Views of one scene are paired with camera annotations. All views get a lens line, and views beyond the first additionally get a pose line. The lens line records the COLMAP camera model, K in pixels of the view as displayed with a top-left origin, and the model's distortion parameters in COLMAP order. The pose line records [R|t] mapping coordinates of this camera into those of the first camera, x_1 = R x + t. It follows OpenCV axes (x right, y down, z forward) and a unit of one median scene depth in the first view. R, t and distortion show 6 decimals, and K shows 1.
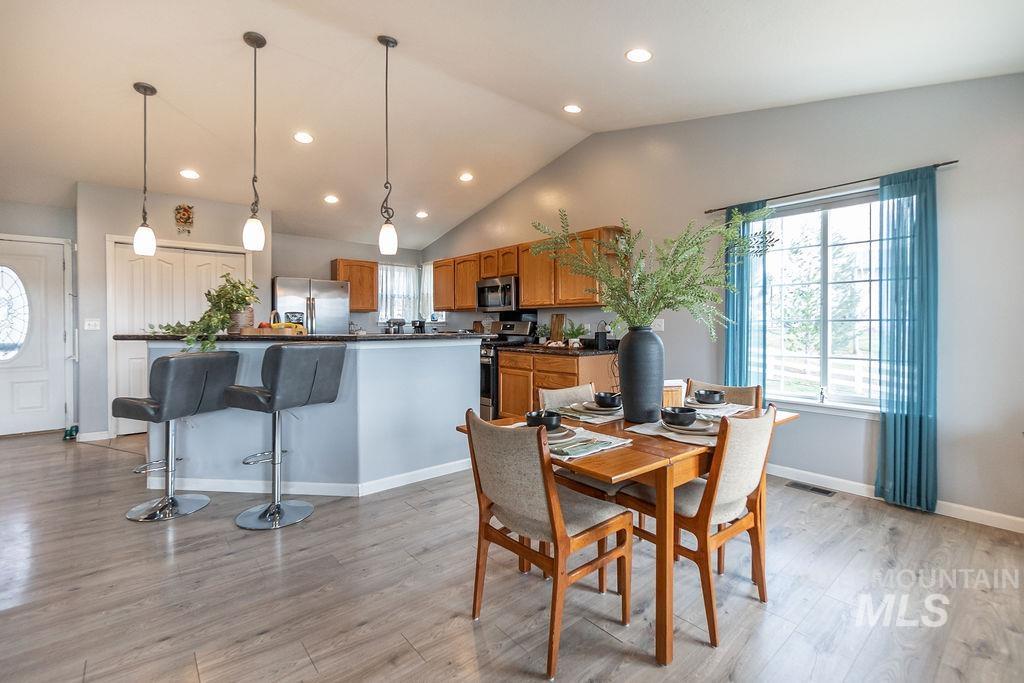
lens RADIAL K [[433.3, 0, 513.0], [0, 433.3, 331.5], [0, 0, 1]] dist [-0.003084, 0.000566]
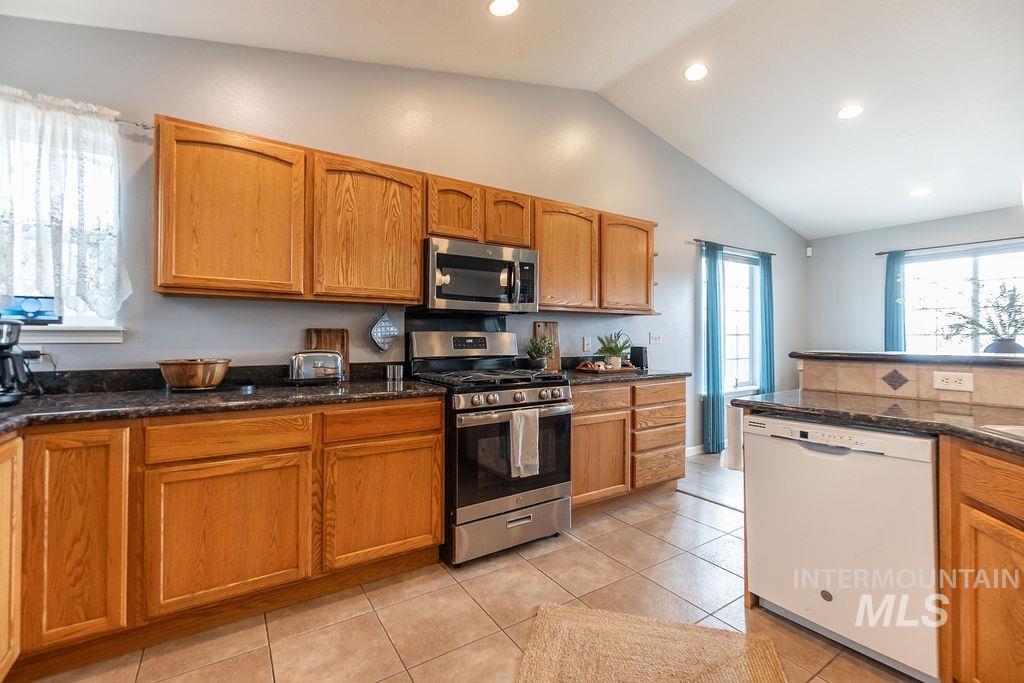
lens RADIAL K [[433.3, 0, 496.7], [0, 433.3, 336.2], [0, 0, 1]] dist [-0.003084, 0.000566]
pose [[0.160649, 0.002575, 0.987008, -0.631627], [0.015523, 0.999866, -0.005135, -0.018204], [-0.986890, 0.016147, 0.160587, 1.097396]]
